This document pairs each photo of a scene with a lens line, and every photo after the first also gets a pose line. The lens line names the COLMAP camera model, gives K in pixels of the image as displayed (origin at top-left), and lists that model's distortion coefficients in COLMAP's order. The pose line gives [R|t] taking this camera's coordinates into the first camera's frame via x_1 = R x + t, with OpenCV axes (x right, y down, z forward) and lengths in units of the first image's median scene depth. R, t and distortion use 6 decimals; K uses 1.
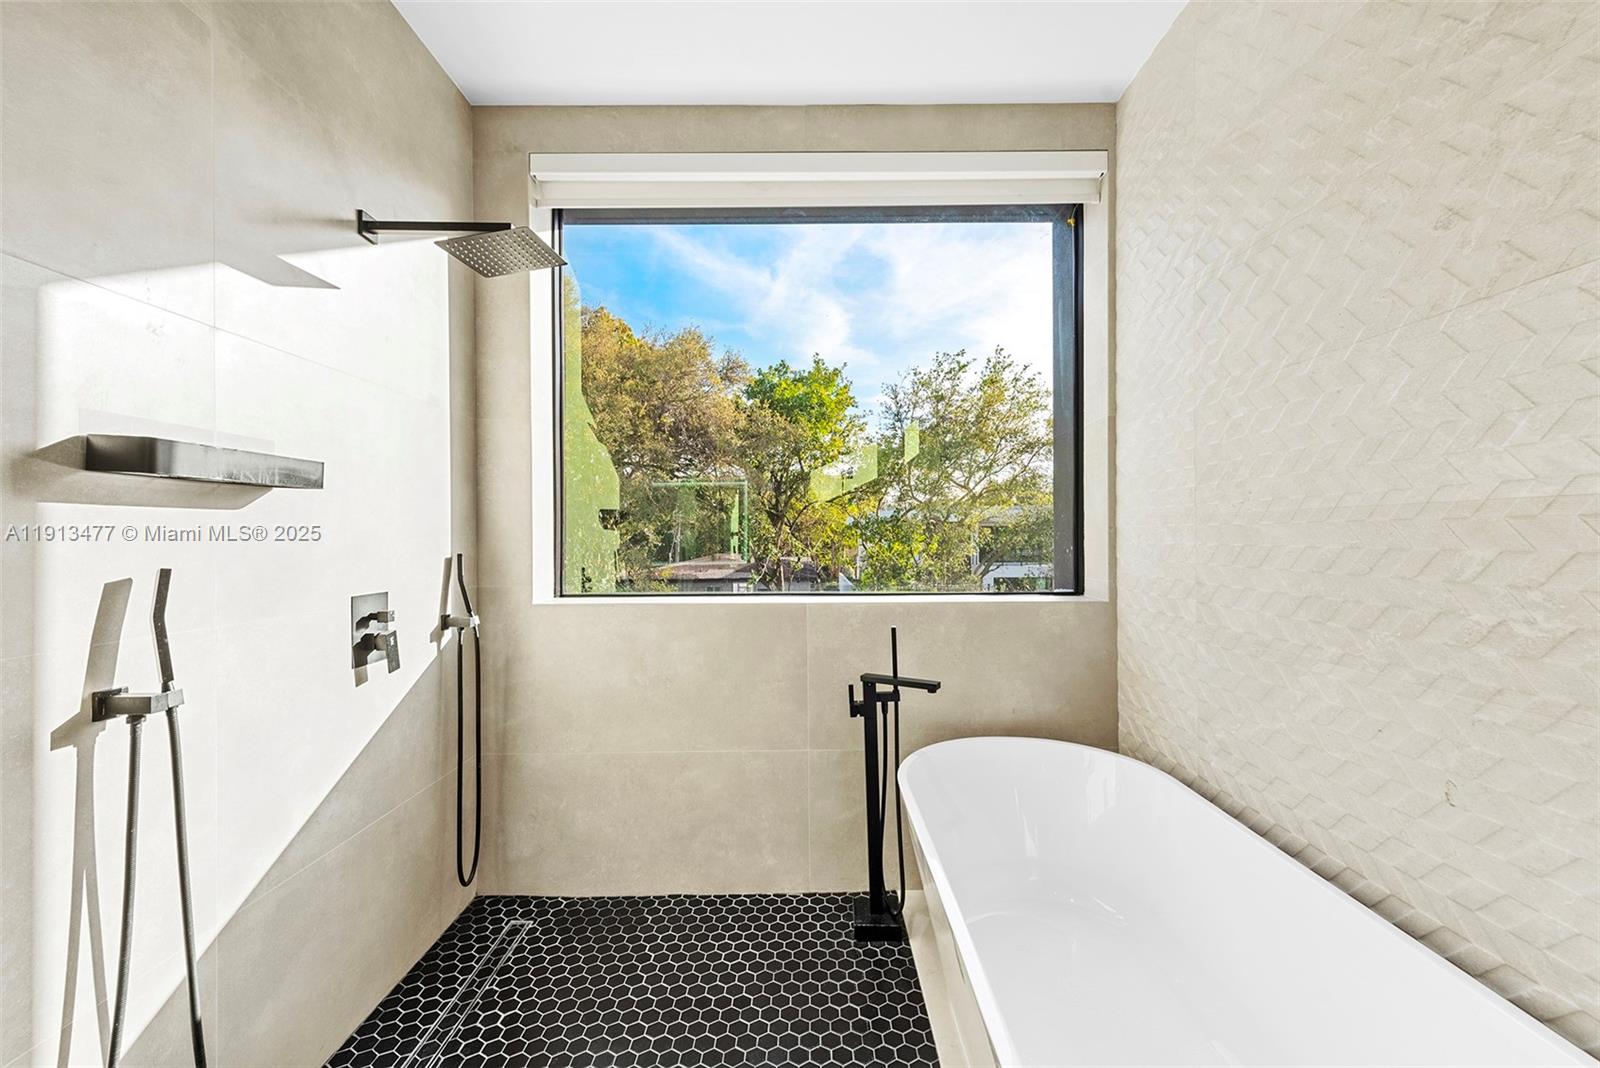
lens RADIAL K [[636.5, 0, 812.0], [0, 636.5, 533.5], [0, 0, 1]] dist [0.009624, -0.000073]
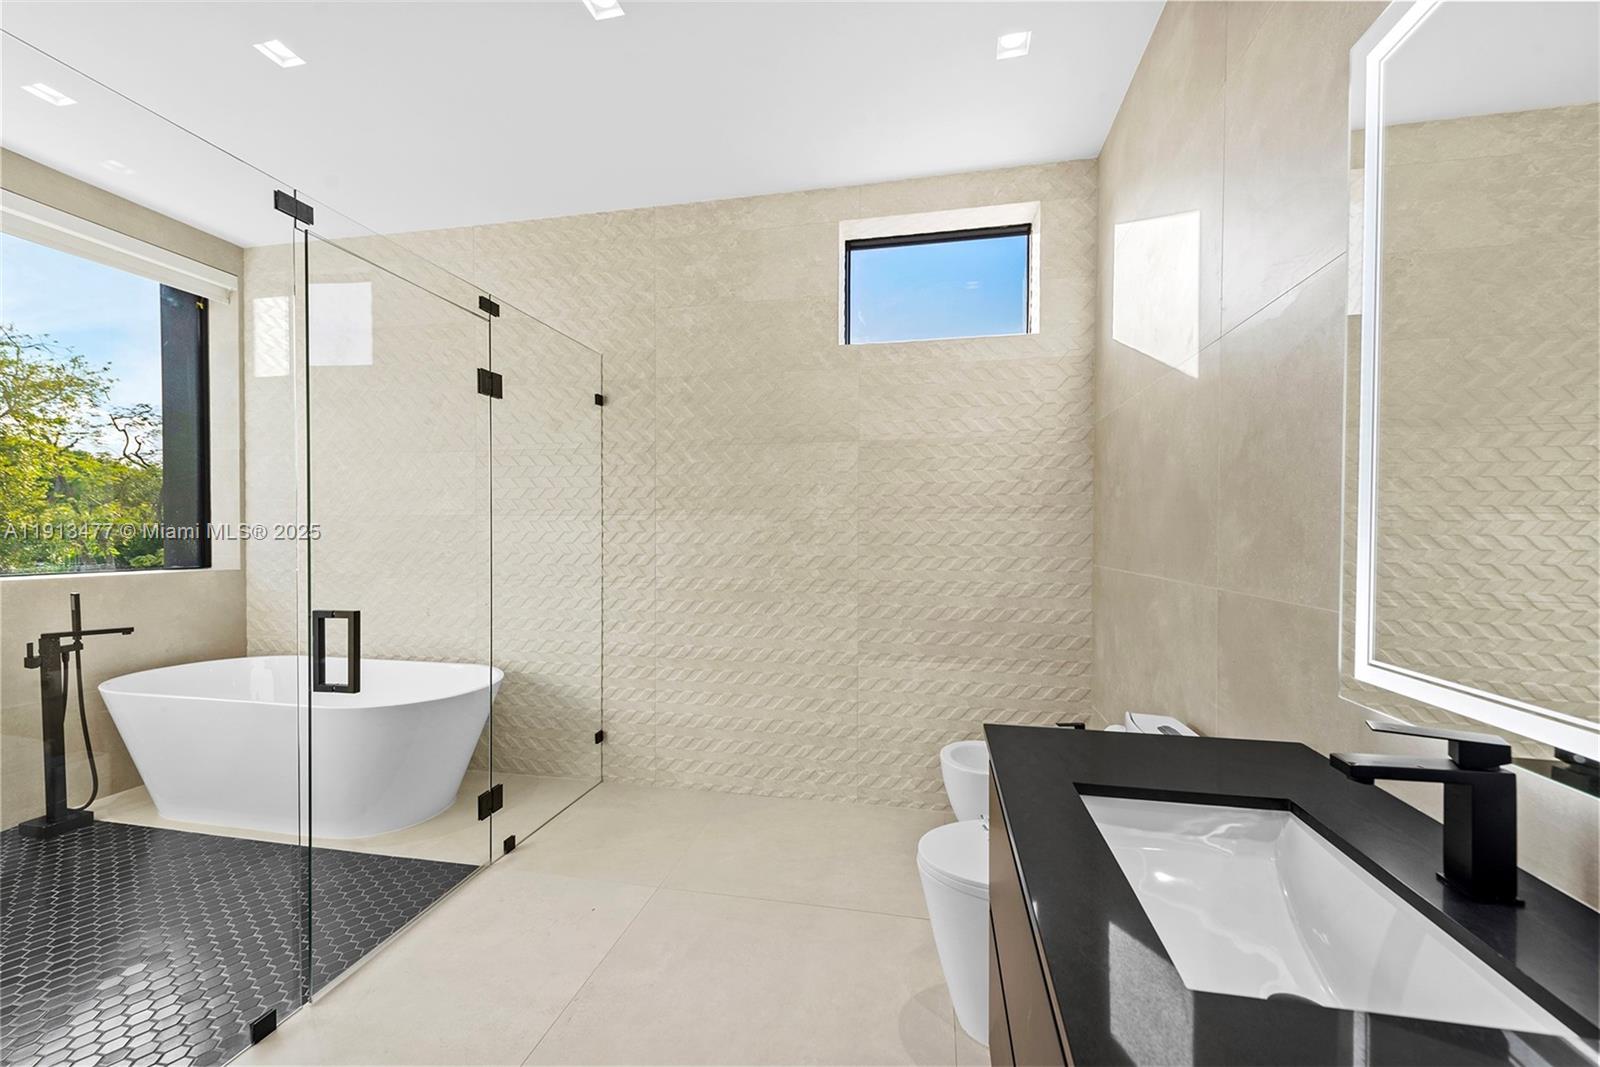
lens RADIAL K [[636.5, 0, 808.7], [0, 636.5, 542.2], [0, 0, 1]] dist [0.009624, -0.000073]
pose [[0.203875, -0.007193, 0.978971, -0.780143], [-0.007311, 0.999934, 0.008869, 0.017149], [-0.978970, -0.008965, 0.203809, -0.670928]]
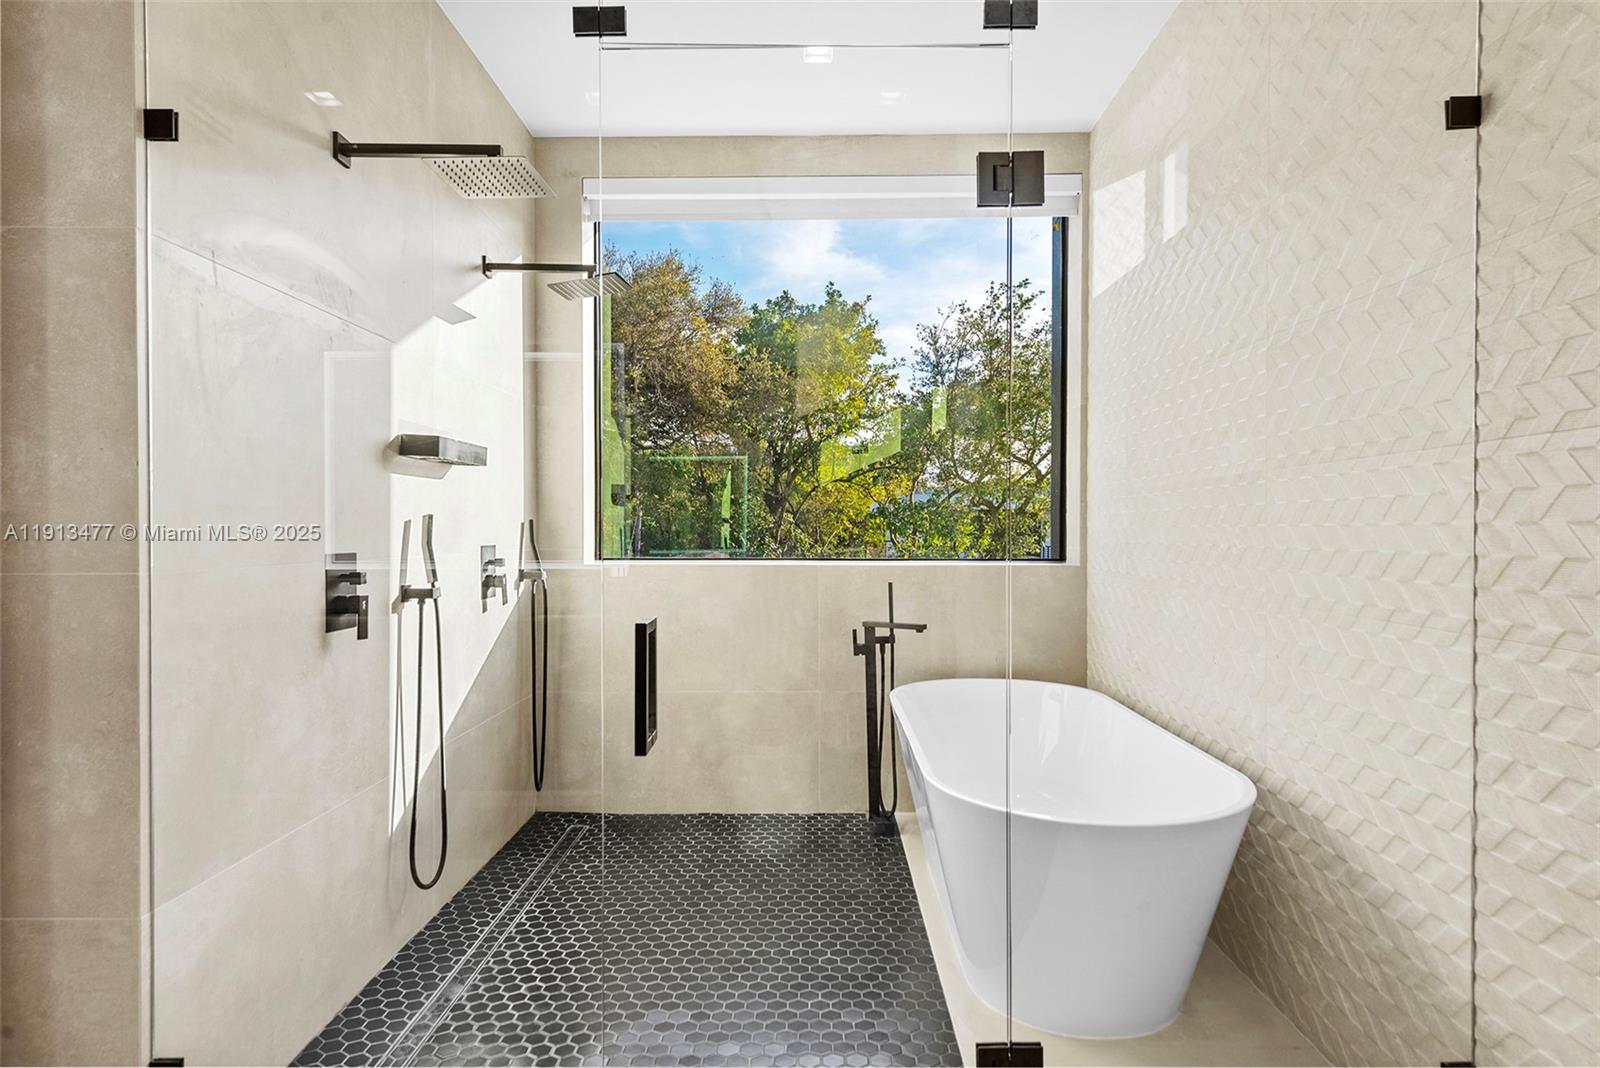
lens RADIAL K [[898.0, 0, 805.2], [0, 898.0, 539.1], [0, 0, 1]] dist [0.001245, 0.001623]
pose [[0.999785, 0.005661, -0.019933, 0.000639], [-0.005380, 0.999886, 0.014105, 0.039329], [0.020011, -0.013995, 0.999702, -0.634922]]
